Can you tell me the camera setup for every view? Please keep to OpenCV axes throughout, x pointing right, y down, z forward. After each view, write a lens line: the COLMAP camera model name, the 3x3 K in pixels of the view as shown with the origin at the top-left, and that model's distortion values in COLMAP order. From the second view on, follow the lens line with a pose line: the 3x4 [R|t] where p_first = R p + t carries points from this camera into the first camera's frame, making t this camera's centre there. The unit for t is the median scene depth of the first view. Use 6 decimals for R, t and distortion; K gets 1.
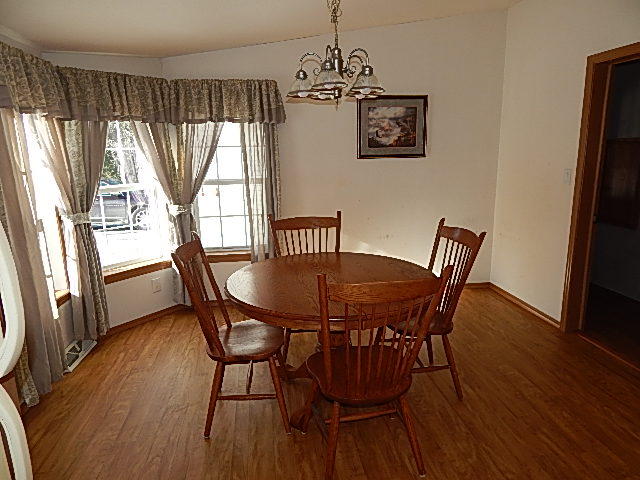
lens RADIAL K [[414.3, 0, 320.0], [0, 414.3, 240.0], [0, 0, 1]] dist [-0.032228, 0.004567]
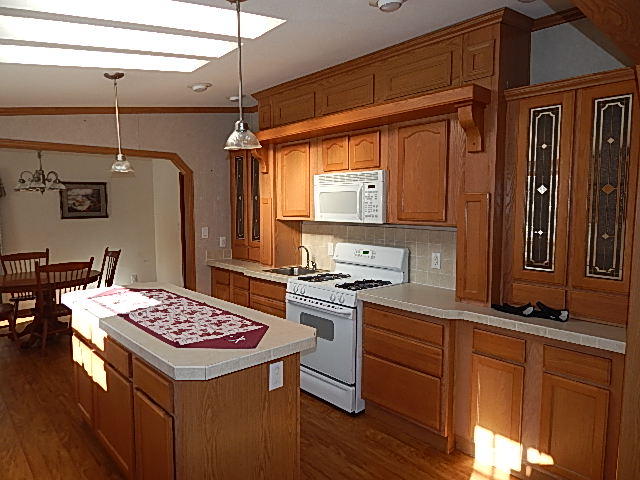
lens RADIAL K [[414.3, 0, 320.0], [0, 414.3, 240.0], [0, 0, 1]] dist [-0.032228, 0.004567]
pose [[0.821605, -0.025007, 0.569508, 0.007869], [0.101717, 0.989436, -0.103297, 0.160161], [-0.560908, 0.142799, 0.815469, -0.895519]]
